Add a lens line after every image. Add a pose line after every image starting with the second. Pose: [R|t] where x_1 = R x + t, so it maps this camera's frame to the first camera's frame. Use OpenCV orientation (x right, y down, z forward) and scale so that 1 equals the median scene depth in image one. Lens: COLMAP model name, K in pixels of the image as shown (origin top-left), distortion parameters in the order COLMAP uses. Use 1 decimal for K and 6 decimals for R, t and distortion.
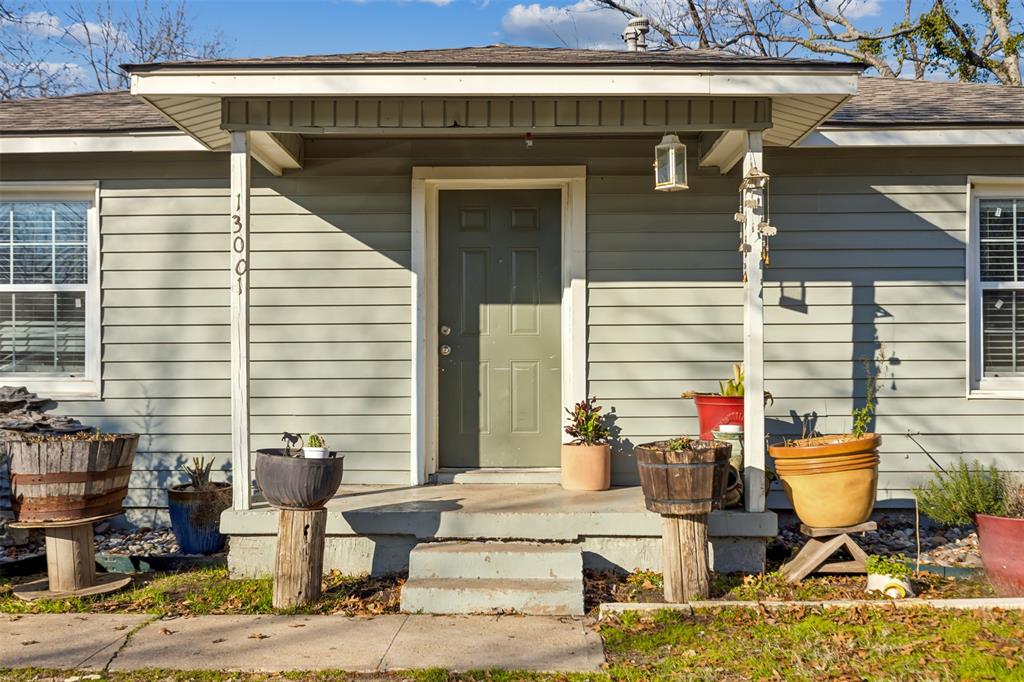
lens RADIAL K [[984.1, 0, 512.0], [0, 984.1, 341.0], [0, 0, 1]] dist [0.002558, 0.000494]
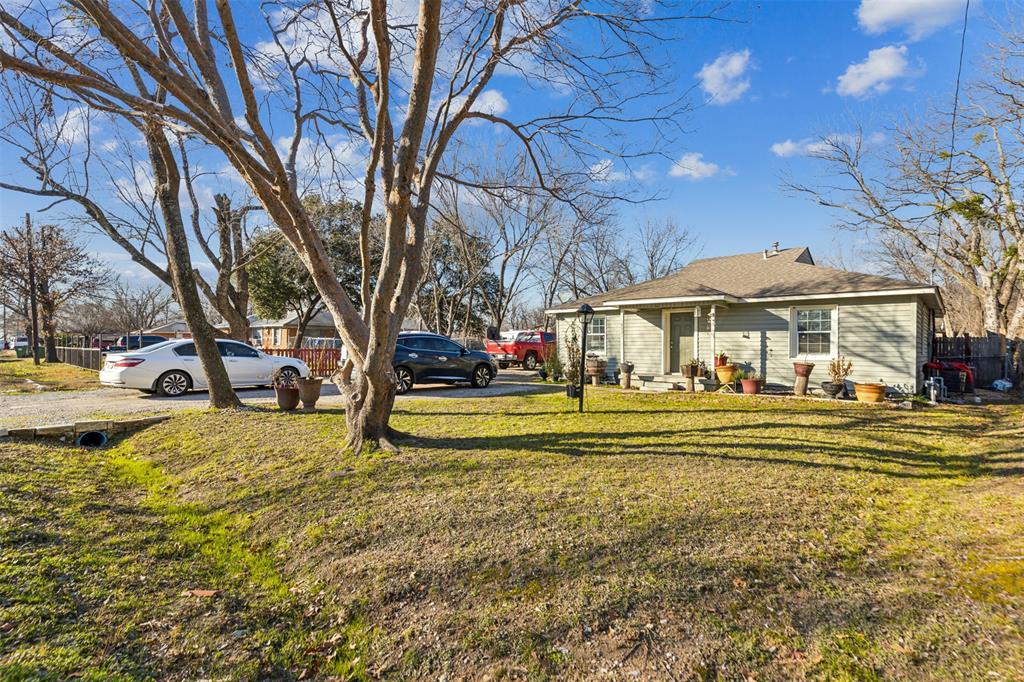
lens RADIAL K [[475.9, 0, 520.5], [0, 475.9, 340.1], [0, 0, 1]] dist [0.011793, 0.000118]
pose [[0.757368, -0.000855, -0.652988, 0.909093], [0.013700, 0.999800, 0.014580, -0.067957], [0.652845, -0.019989, 0.757228, -1.247831]]
